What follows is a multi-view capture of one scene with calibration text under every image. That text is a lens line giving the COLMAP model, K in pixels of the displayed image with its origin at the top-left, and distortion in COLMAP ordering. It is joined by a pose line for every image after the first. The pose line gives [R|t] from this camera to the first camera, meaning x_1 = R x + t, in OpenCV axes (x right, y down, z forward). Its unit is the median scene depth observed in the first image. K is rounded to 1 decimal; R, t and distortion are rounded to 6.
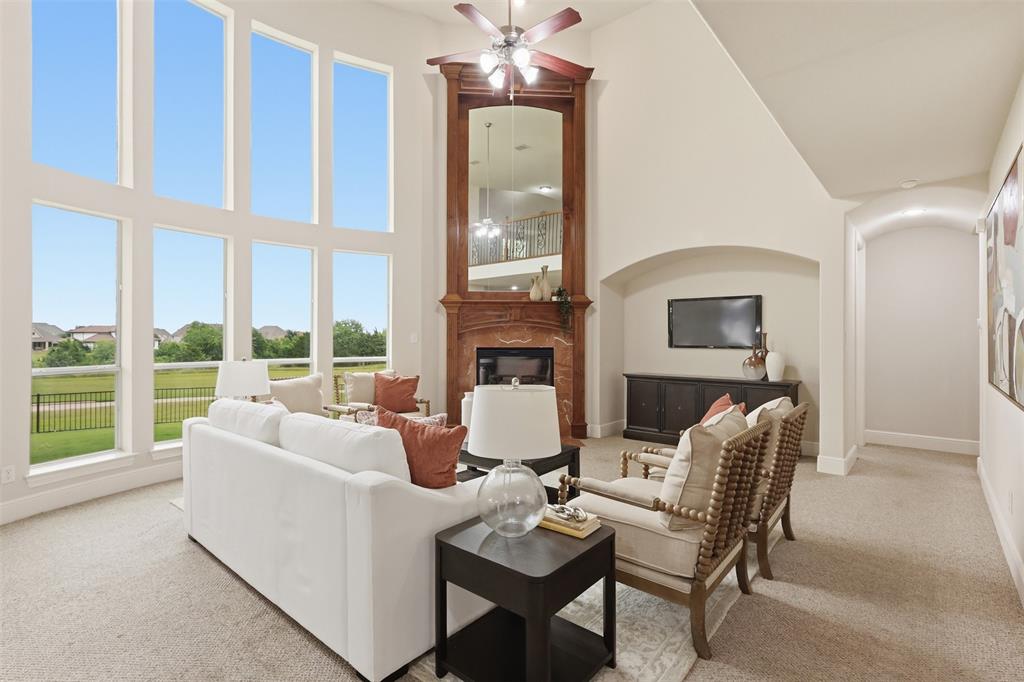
lens RADIAL K [[486.3, 0, 508.5], [0, 486.3, 336.2], [0, 0, 1]] dist [0.001489, 0.000137]
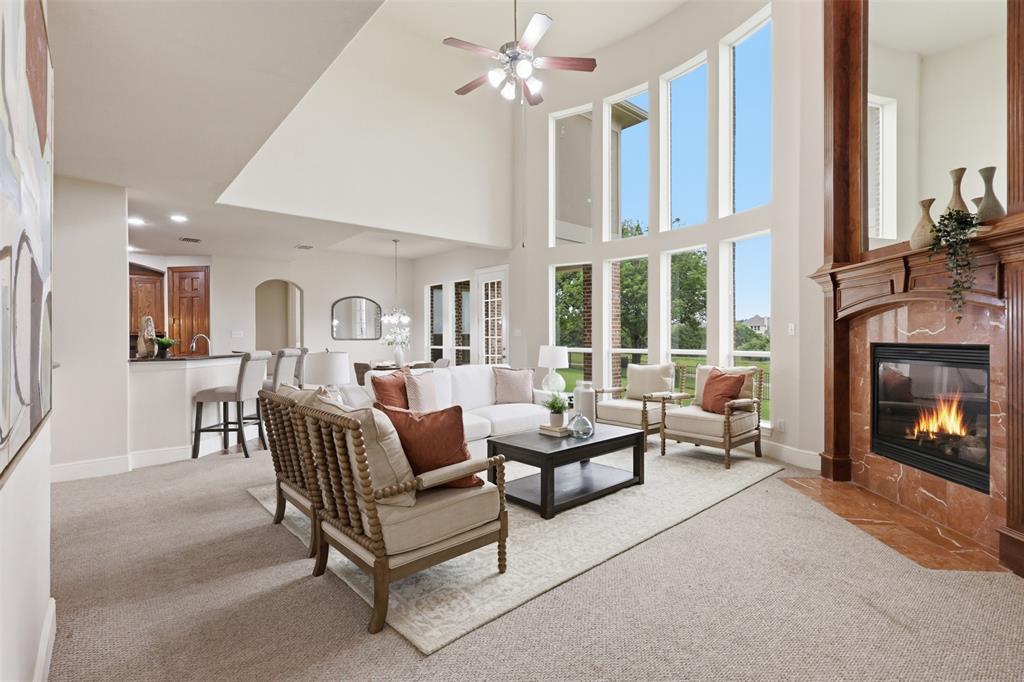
lens RADIAL K [[474.2, 0, 510.0], [0, 474.2, 337.7], [0, 0, 1]] dist [0.001287, 0.000747]
pose [[-0.141198, 0.002389, -0.989979, 0.602678], [0.007250, 0.999973, 0.001379, 0.013507], [0.989955, -0.006982, -0.141211, 0.647981]]
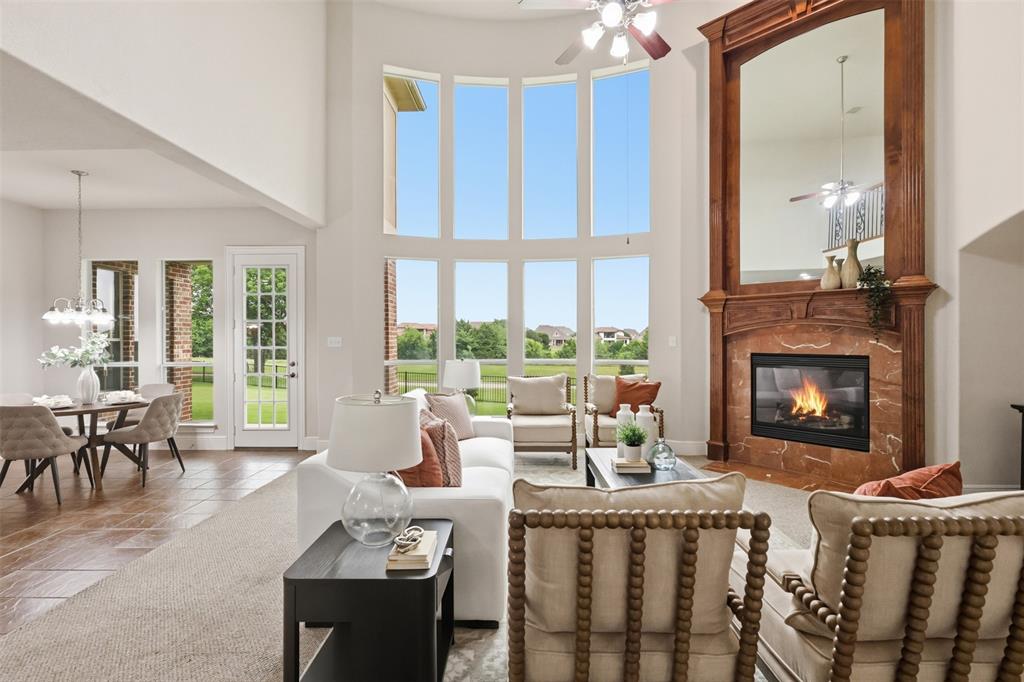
lens RADIAL K [[474.2, 0, 510.0], [0, 474.2, 337.7], [0, 0, 1]] dist [0.001287, 0.000747]
pose [[0.633712, -0.000470, -0.773569, 0.298886], [0.005663, 0.999976, 0.004031, -0.008000], [0.773549, -0.006935, 0.633699, 0.183882]]
